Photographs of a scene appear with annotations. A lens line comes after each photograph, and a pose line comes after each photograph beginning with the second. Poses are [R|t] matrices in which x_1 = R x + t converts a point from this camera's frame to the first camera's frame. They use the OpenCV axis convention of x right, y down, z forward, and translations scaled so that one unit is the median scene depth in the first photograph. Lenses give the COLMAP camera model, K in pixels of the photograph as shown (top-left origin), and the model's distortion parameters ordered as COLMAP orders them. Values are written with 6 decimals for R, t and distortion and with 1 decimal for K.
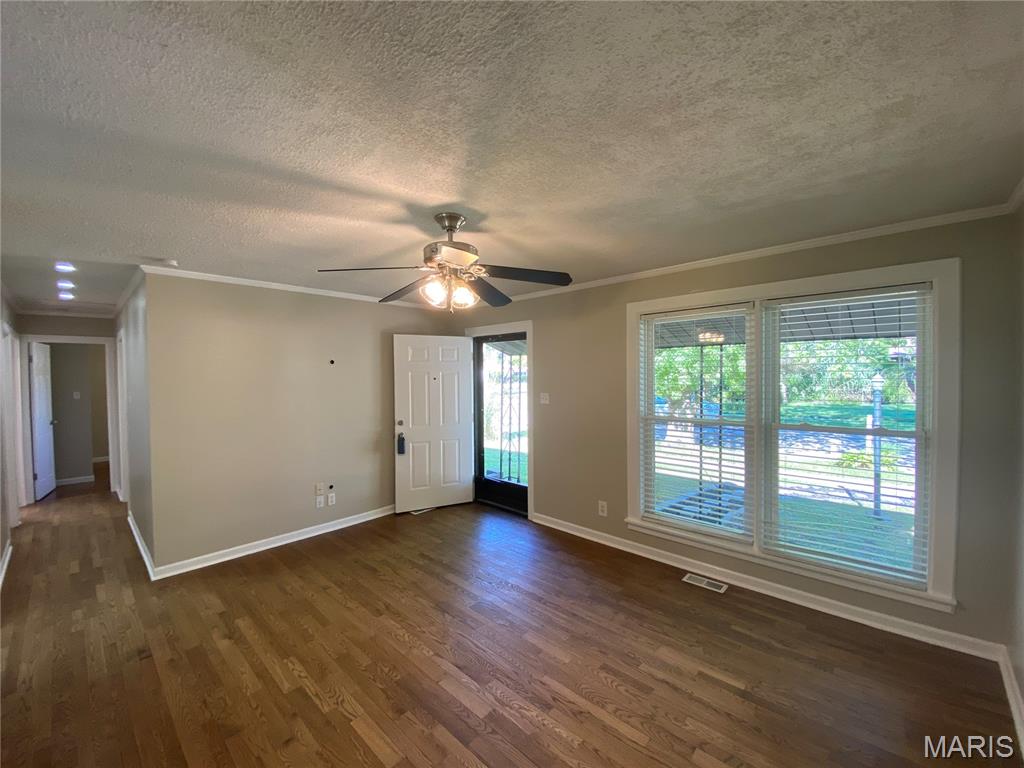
lens RADIAL K [[417.3, 0, 515.2], [0, 417.3, 382.2], [0, 0, 1]] dist [0.012127, -0.001251]
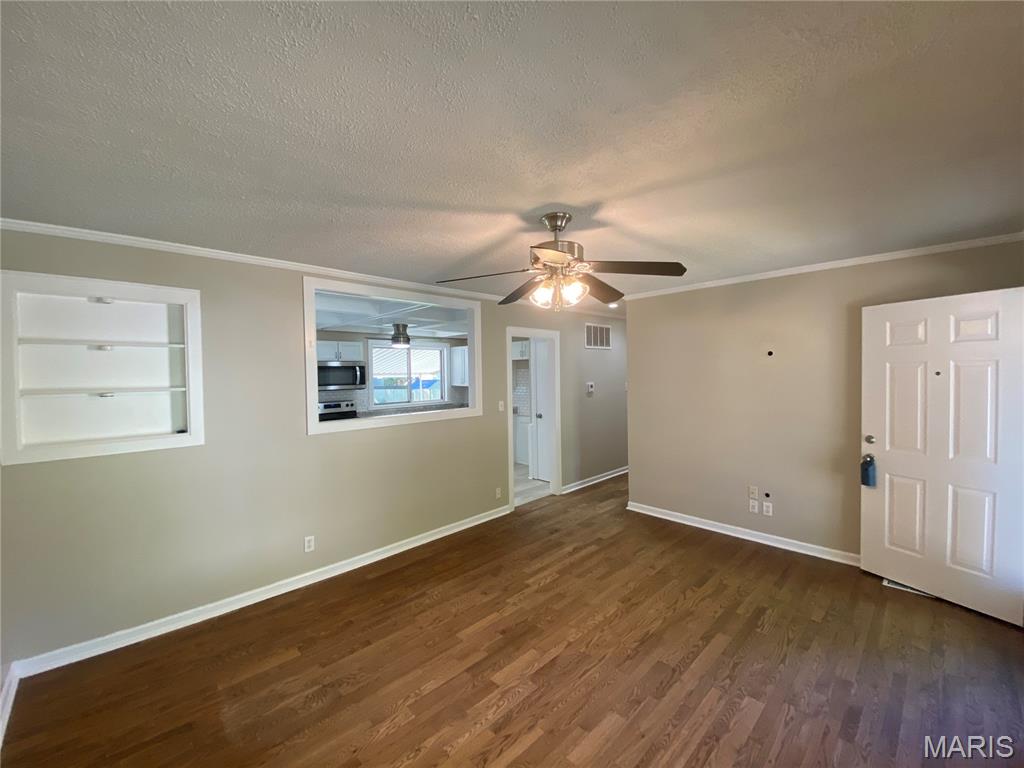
lens RADIAL K [[417.3, 0, 513.1], [0, 417.3, 382.7], [0, 0, 1]] dist [0.012127, -0.001251]
pose [[-0.043424, 0.031691, -0.998554, 0.744408], [-0.002340, 0.999491, 0.031823, -0.022469], [0.999054, 0.003718, -0.043328, 0.808644]]
